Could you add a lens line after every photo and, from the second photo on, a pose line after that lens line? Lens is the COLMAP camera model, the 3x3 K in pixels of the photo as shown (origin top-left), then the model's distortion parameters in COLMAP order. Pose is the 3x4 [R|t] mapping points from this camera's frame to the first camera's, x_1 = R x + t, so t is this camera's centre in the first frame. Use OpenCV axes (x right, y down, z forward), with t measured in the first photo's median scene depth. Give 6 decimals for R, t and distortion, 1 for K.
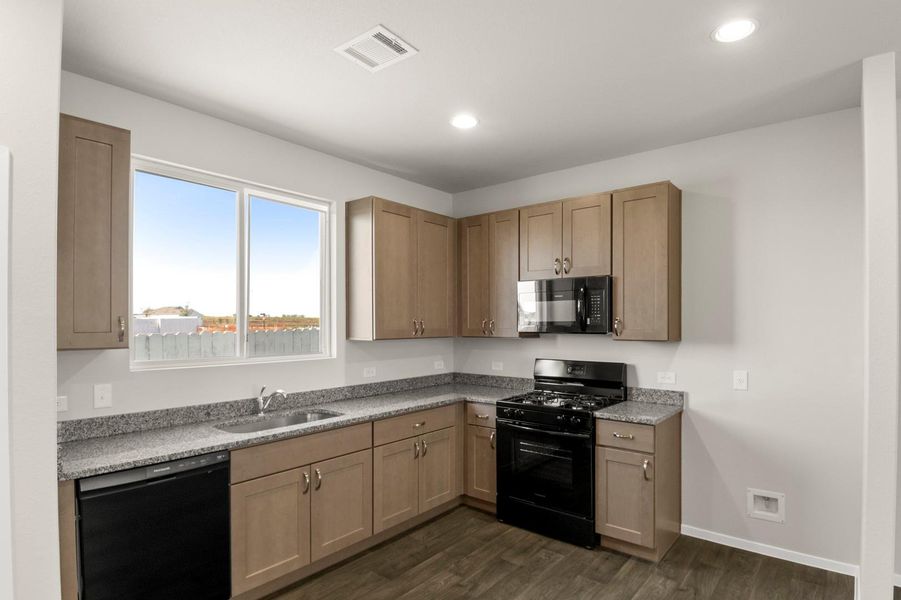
lens RADIAL K [[477.5, 0, 468.4], [0, 477.5, 323.5], [0, 0, 1]] dist [0.017663, -0.027920]
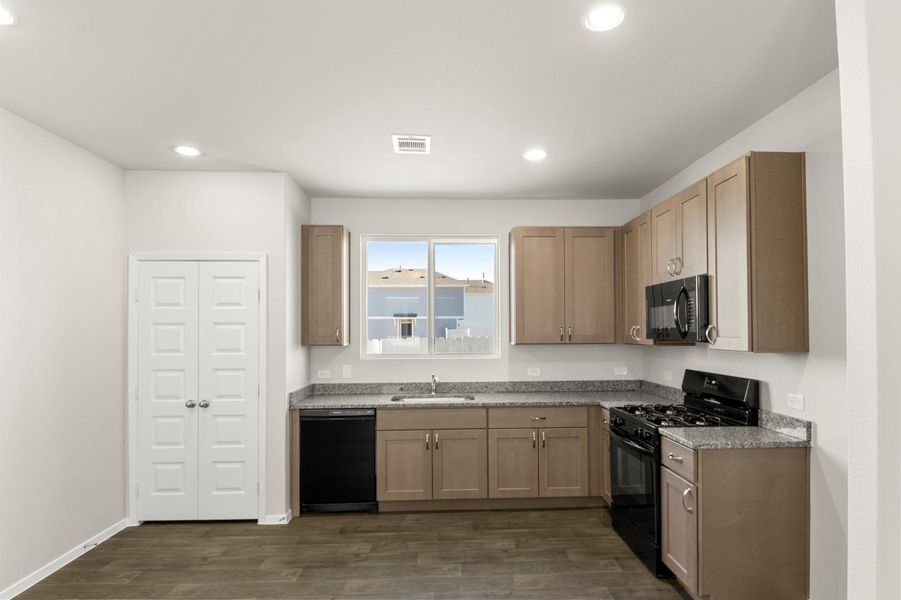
lens RADIAL K [[477.5, 0, 463.6], [0, 477.5, 323.7], [0, 0, 1]] dist [0.017663, -0.027920]
pose [[0.653872, -0.014117, -0.756473, 0.659194], [0.004684, 0.999882, -0.014610, -0.000904], [0.756590, 0.006010, 0.653862, 0.111038]]
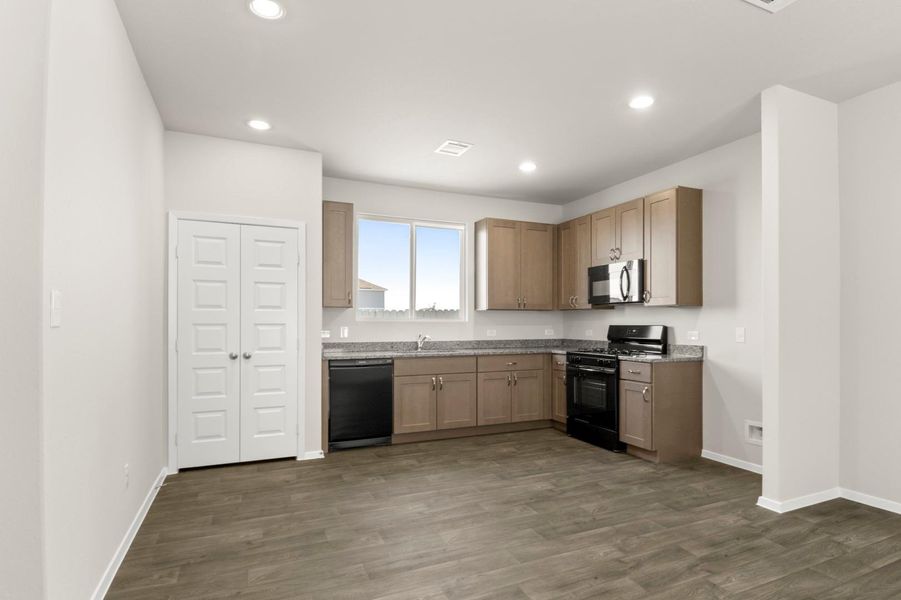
lens RADIAL K [[477.5, 0, 462.4], [0, 477.5, 323.8], [0, 0, 1]] dist [0.017663, -0.027920]
pose [[0.885910, 0.001242, -0.463855, 0.472360], [-0.001253, 0.999999, 0.000284, 0.083655], [0.463855, 0.000329, 0.885911, -0.435966]]
